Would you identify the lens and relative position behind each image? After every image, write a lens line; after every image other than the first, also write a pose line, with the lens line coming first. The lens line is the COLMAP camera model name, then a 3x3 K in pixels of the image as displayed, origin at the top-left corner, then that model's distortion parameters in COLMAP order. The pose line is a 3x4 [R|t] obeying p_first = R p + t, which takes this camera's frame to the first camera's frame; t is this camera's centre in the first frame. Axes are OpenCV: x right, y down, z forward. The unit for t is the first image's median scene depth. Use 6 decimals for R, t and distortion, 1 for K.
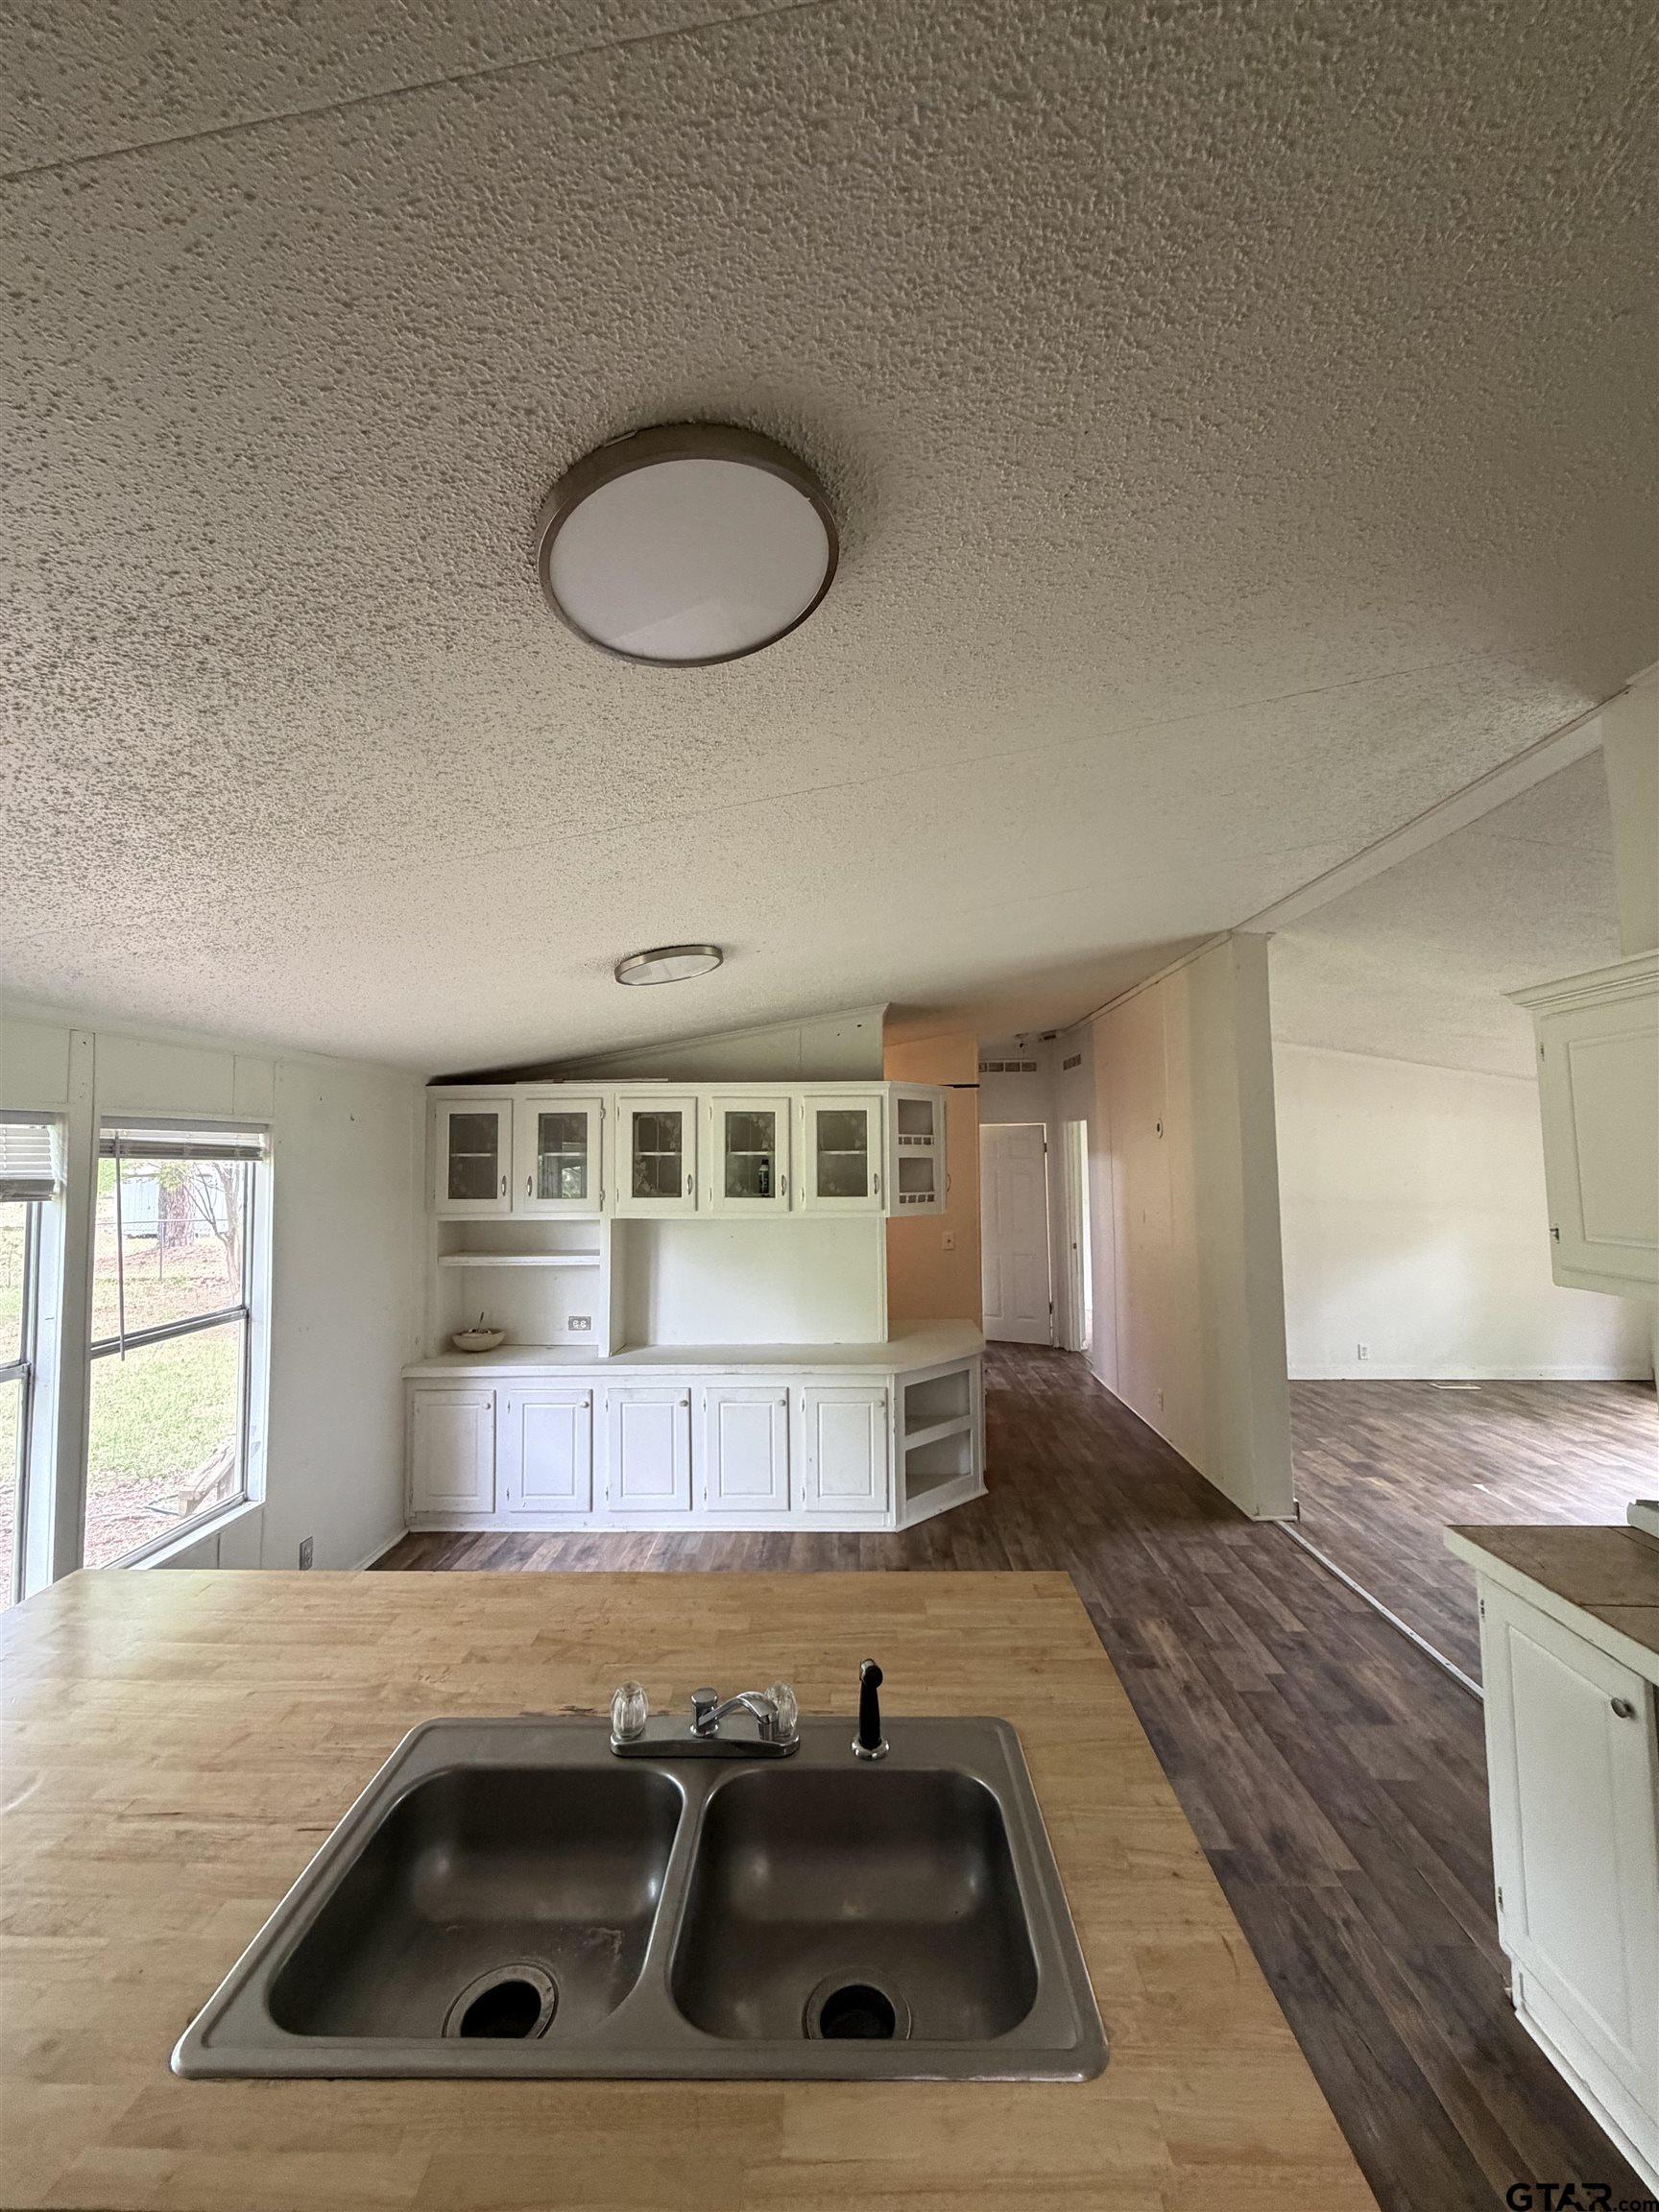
lens RADIAL K [[881.3, 0, 829.5], [0, 881.3, 1106.0], [0, 0, 1]] dist [0.000637, -0.000079]
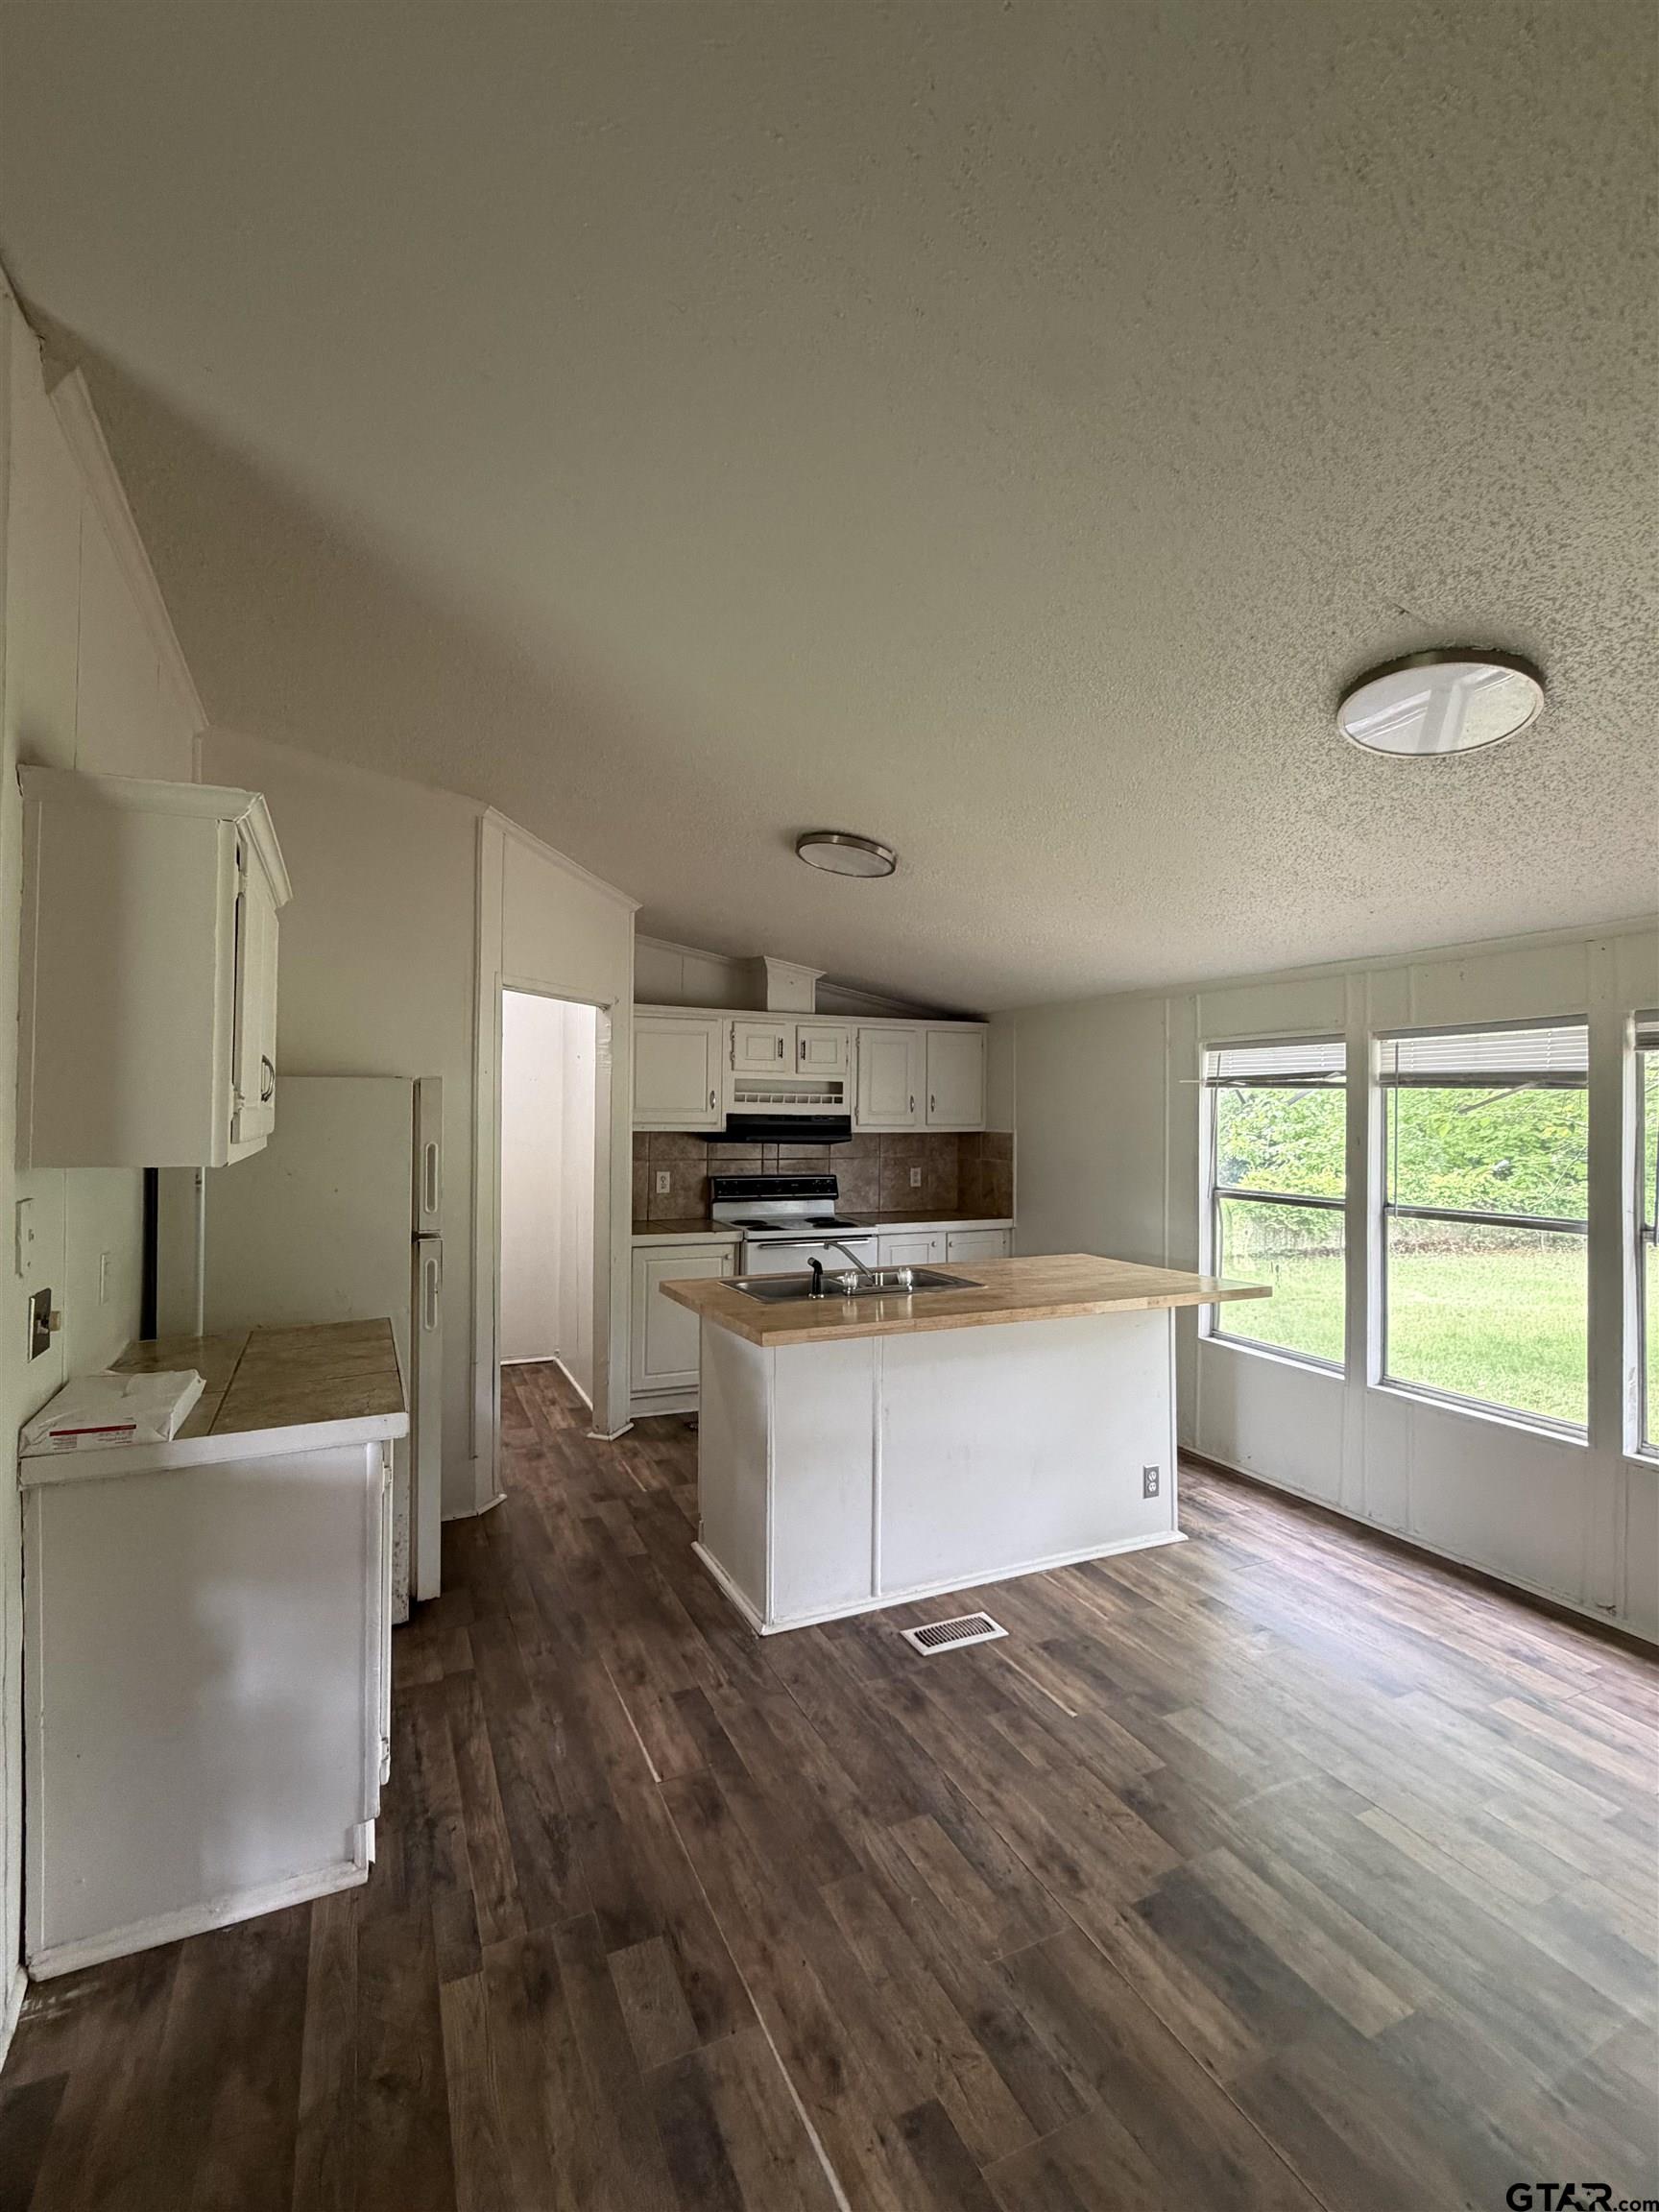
lens RADIAL K [[988.1, 0, 829.5], [0, 988.1, 1106.0], [0, 0, 1]] dist [-0.001773, -0.000150]
pose [[-0.891253, -0.001980, -0.453503, 0.311170], [0.025038, 0.998250, -0.053564, 0.088616], [0.452816, -0.059094, -0.889644, 0.868934]]
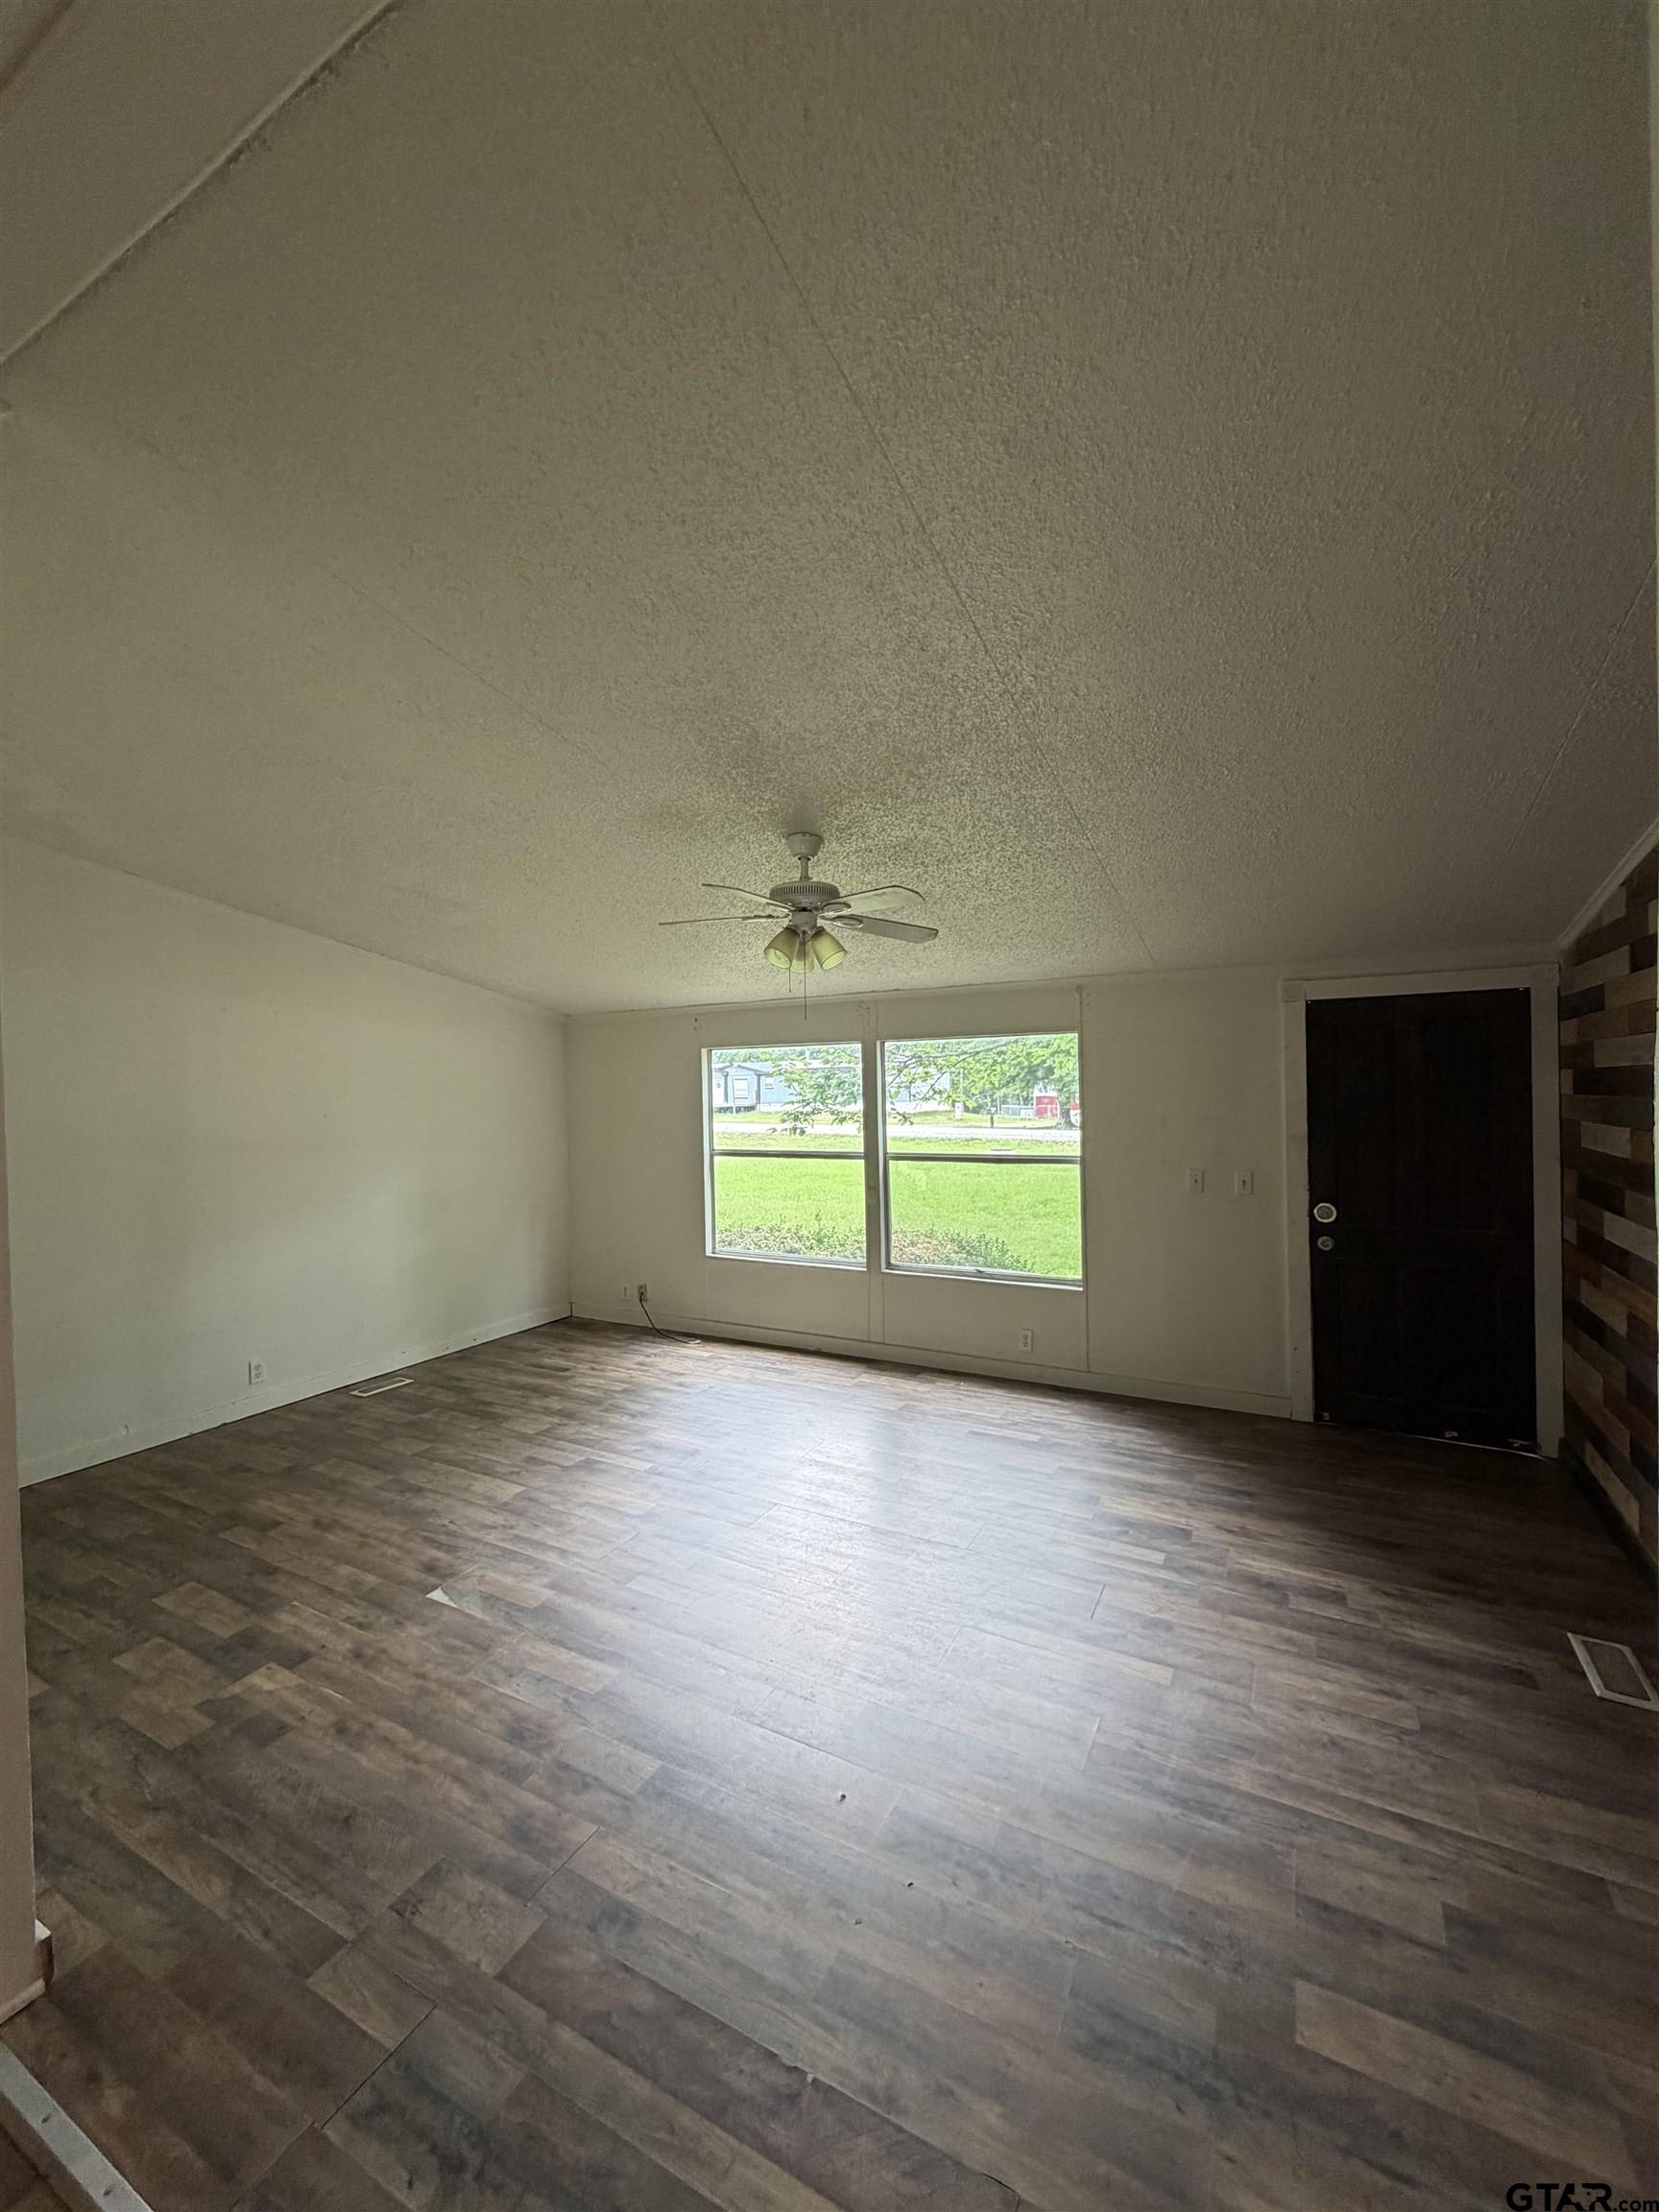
lens RADIAL K [[881.3, 0, 829.5], [0, 881.3, 1106.0], [0, 0, 1]] dist [0.000637, -0.000079]
pose [[0.447174, -0.017264, 0.894280, 0.309523], [-0.038972, 0.998488, 0.038764, 0.056792], [-0.893598, -0.052186, 0.445825, 0.487653]]
